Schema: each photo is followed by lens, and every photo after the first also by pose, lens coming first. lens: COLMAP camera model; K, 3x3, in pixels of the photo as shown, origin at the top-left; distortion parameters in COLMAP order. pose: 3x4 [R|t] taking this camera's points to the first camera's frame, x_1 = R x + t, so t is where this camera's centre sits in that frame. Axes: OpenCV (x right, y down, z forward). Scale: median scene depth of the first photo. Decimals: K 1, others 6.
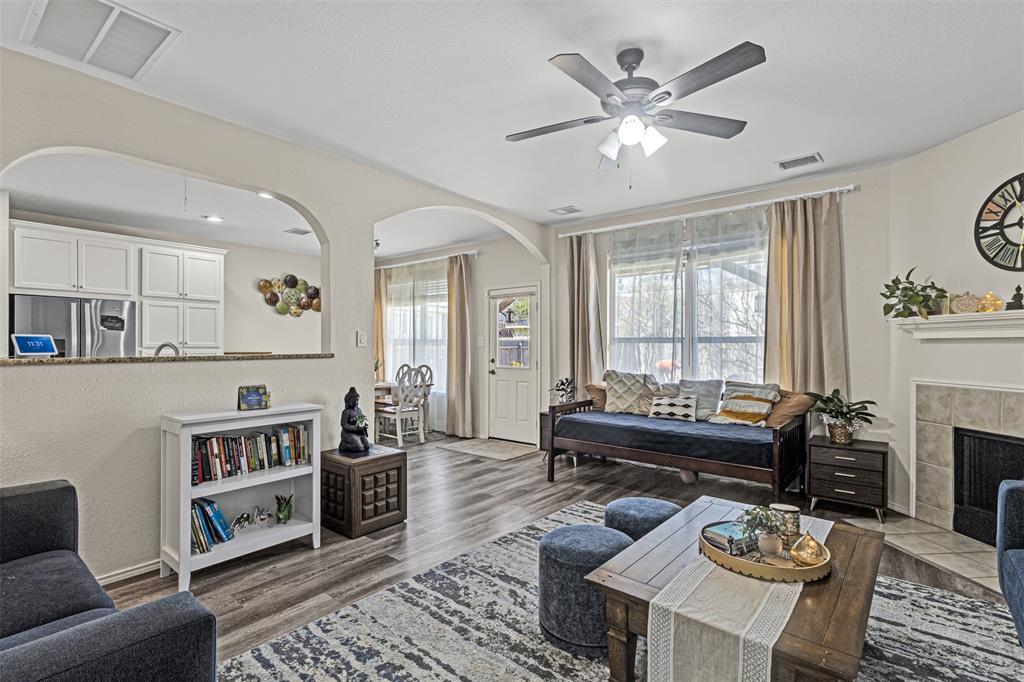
lens RADIAL K [[480.9, 0, 503.7], [0, 480.9, 346.4], [0, 0, 1]] dist [0.008527, 0.001030]
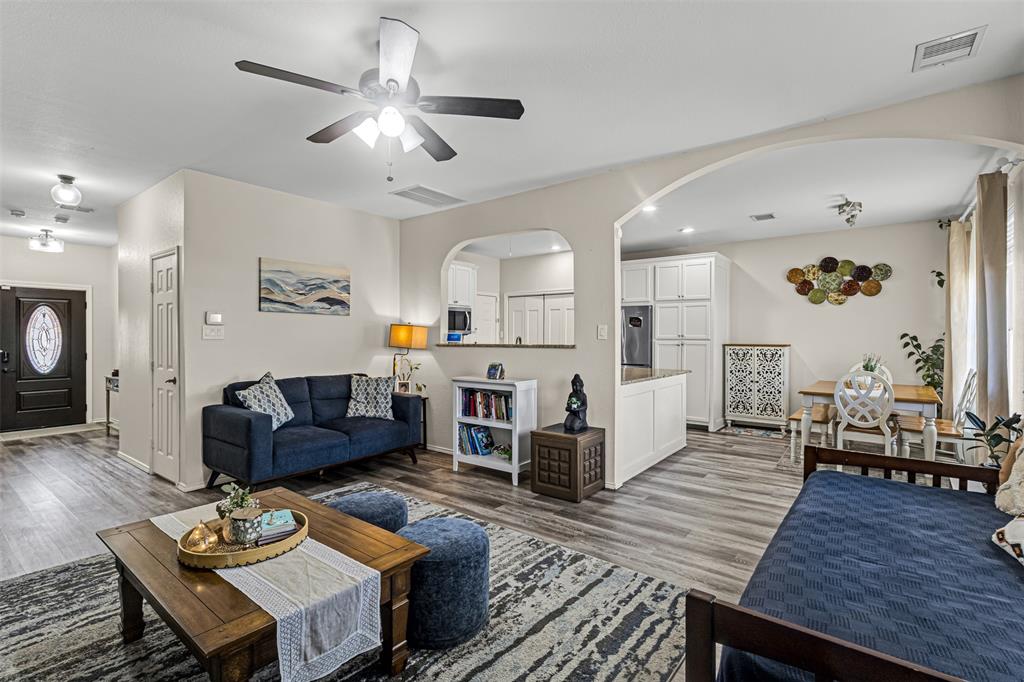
lens RADIAL K [[480.9, 0, 514.7], [0, 480.9, 340.4], [0, 0, 1]] dist [0.008527, 0.001030]
pose [[0.039025, 0.009220, -0.999196, 0.869064], [-0.004255, 0.999950, 0.009061, -0.007223], [0.999229, 0.003898, 0.039063, 0.837183]]
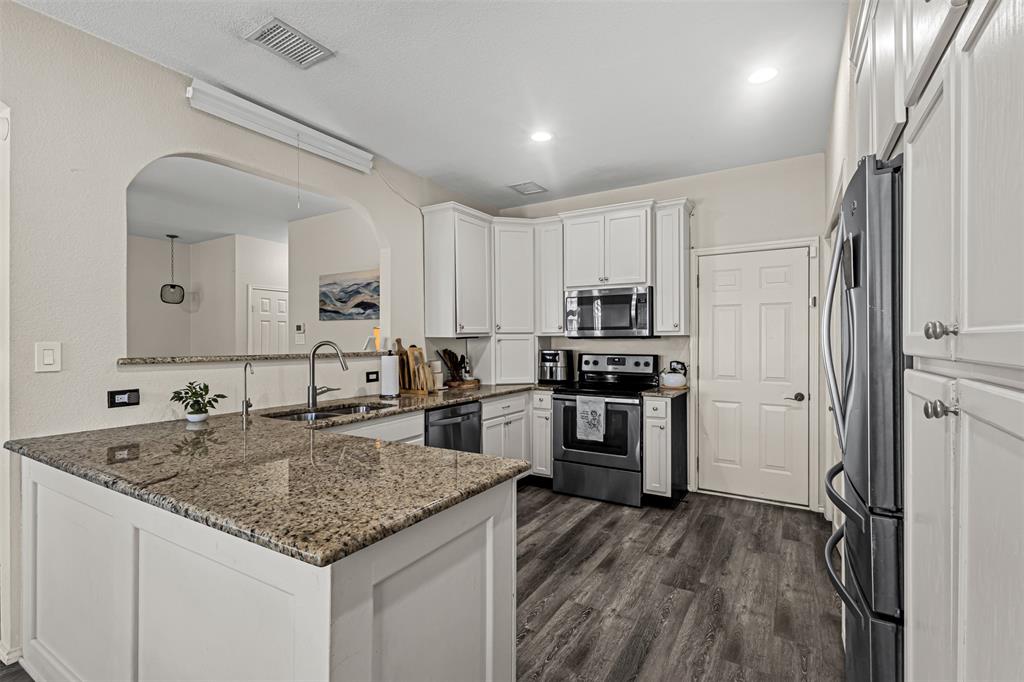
lens RADIAL K [[480.9, 0, 509.3], [0, 480.9, 339.3], [0, 0, 1]] dist [0.008527, 0.001030]
pose [[-0.990229, 0.004109, -0.139391, -0.828671], [0.004302, 0.999990, -0.001084, -0.008755], [0.139385, -0.001673, -0.990237, 1.782145]]
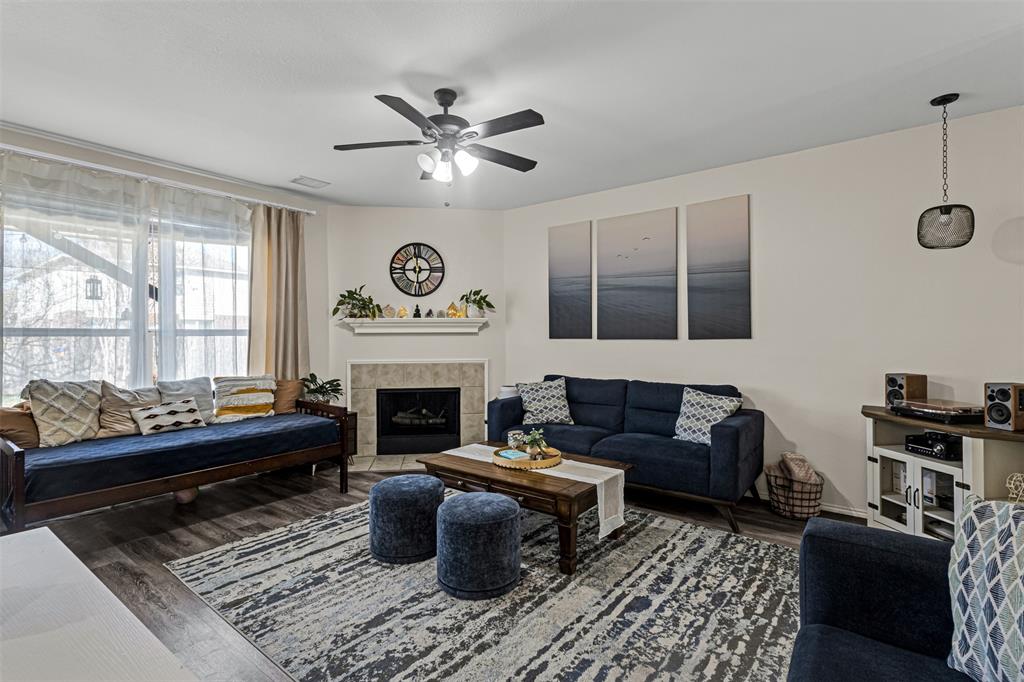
lens RADIAL K [[480.9, 0, 508.8], [0, 480.9, 336.9], [0, 0, 1]] dist [0.008527, 0.001030]
pose [[-0.040491, -0.002823, 0.999176, -0.634715], [0.007550, 0.999967, 0.003131, -0.005598], [-0.999151, 0.007670, -0.040469, 0.616066]]
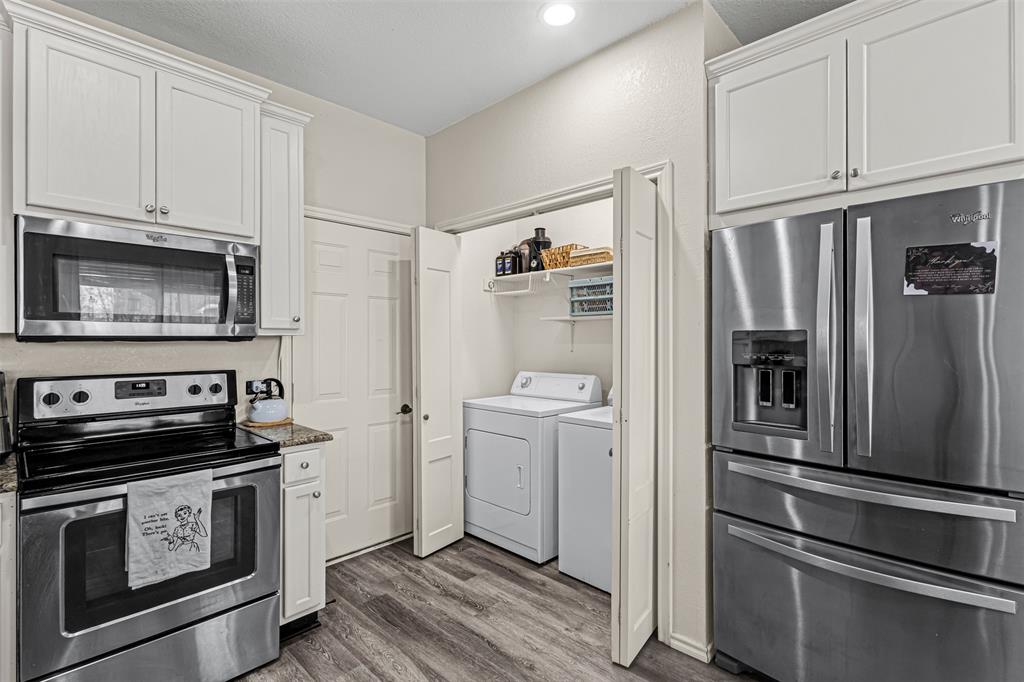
lens RADIAL K [[480.9, 0, 509.7], [0, 480.9, 340.1], [0, 0, 1]] dist [0.008527, 0.001030]
pose [[-0.080998, 0.002271, -0.996712, -0.719185], [0.003093, 0.999993, 0.002027, -0.011882], [0.996709, -0.002919, -0.081005, 1.095257]]
